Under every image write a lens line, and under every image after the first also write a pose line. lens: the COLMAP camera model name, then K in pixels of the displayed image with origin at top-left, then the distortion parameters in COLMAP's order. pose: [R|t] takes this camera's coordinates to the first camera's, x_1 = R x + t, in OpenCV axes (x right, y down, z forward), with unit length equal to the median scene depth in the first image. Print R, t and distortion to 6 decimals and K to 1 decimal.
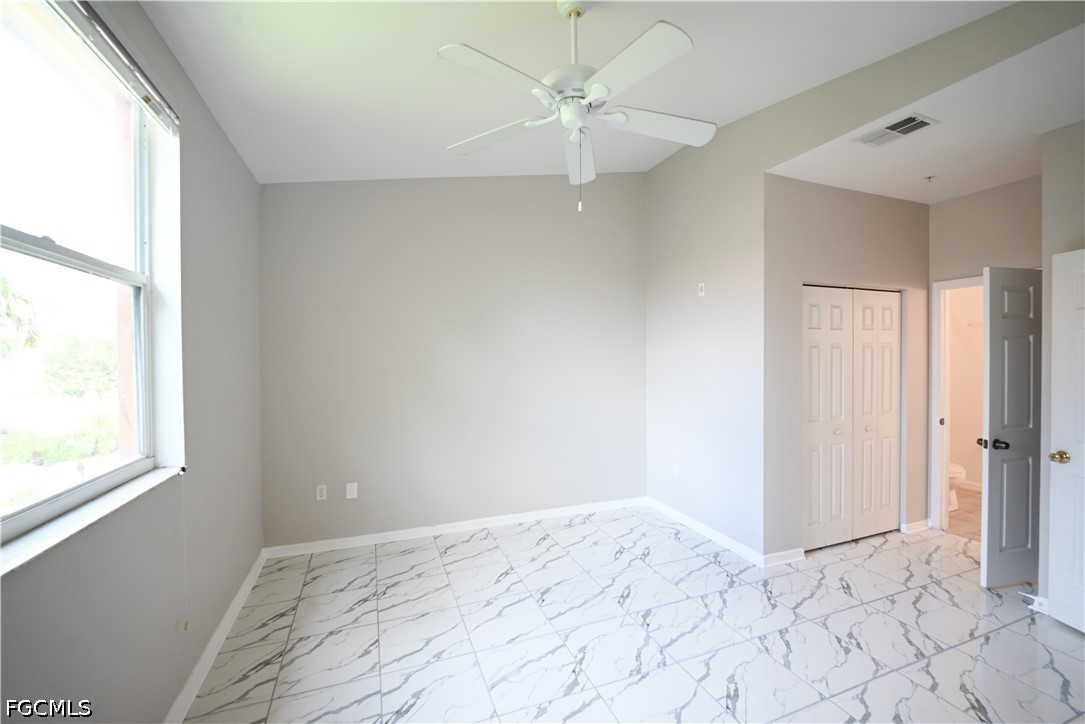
lens RADIAL K [[452.1, 0, 549.2], [0, 452.1, 362.3], [0, 0, 1]] dist [-0.006003, -0.003047]
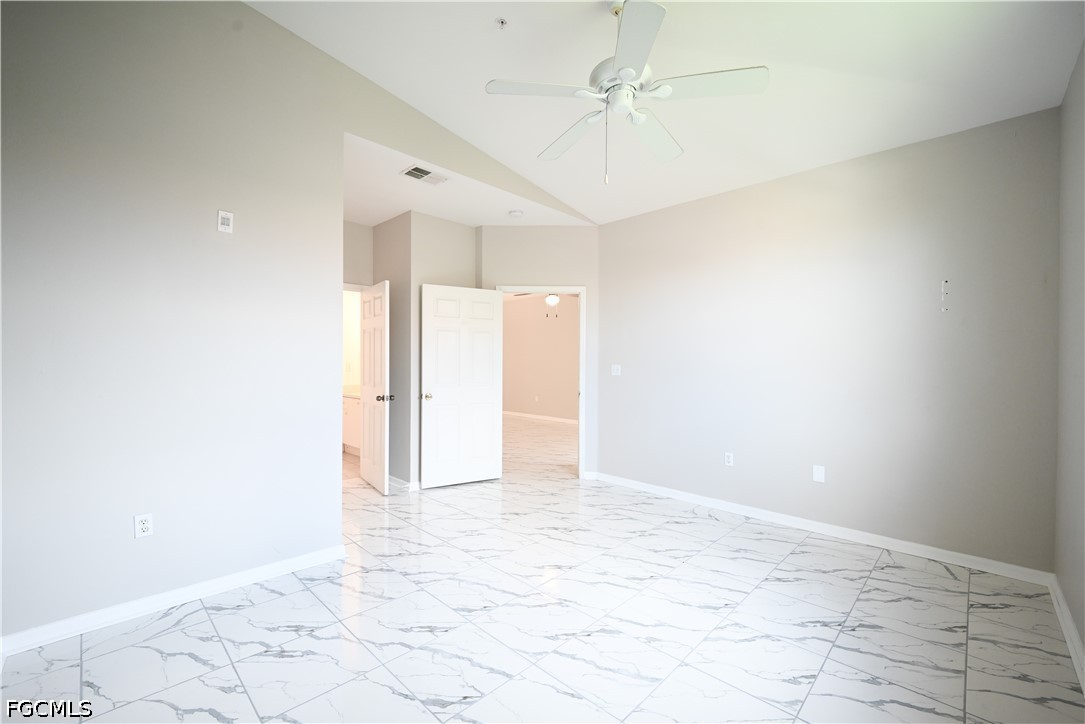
lens RADIAL K [[452.1, 0, 546.5], [0, 452.1, 366.7], [0, 0, 1]] dist [-0.006003, -0.003047]
pose [[-0.415188, -0.005643, 0.909718, -0.594692], [0.011053, 0.999876, 0.011247, 0.063599], [-0.909669, 0.014725, -0.415074, 1.101012]]
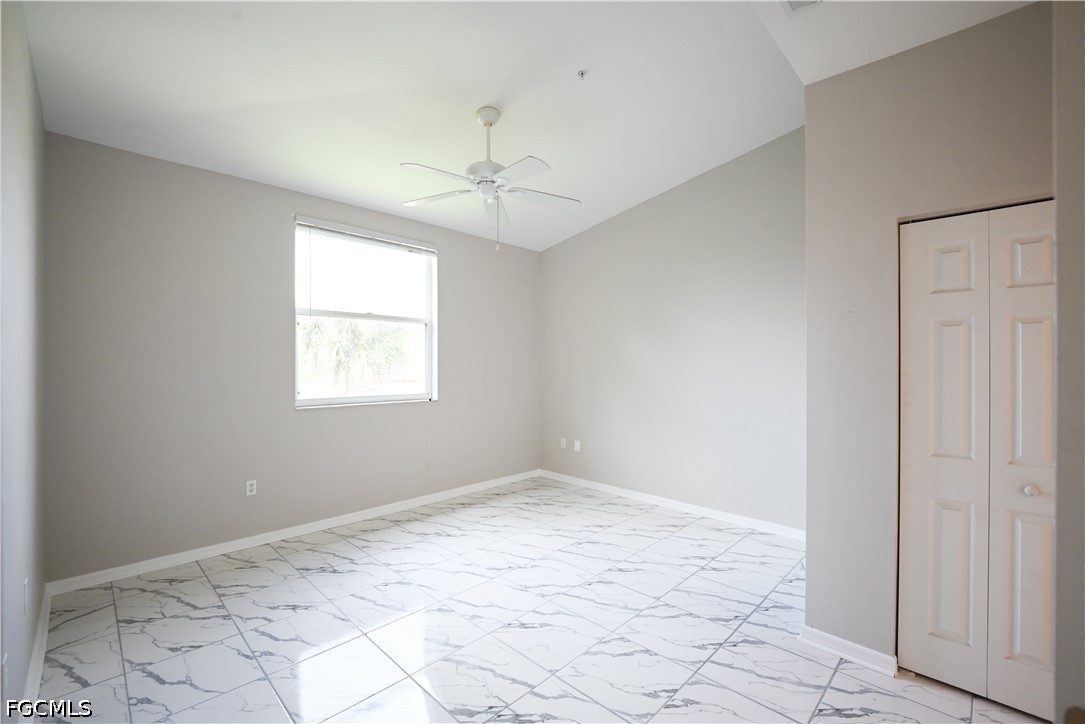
lens RADIAL K [[452.1, 0, 544.9], [0, 452.1, 360.2], [0, 0, 1]] dist [-0.006003, -0.003047]
pose [[0.414882, -0.002733, -0.909871, 1.043884], [-0.017670, 0.999783, -0.011060, 0.031329], [0.909703, 0.020666, 0.414744, 0.364552]]
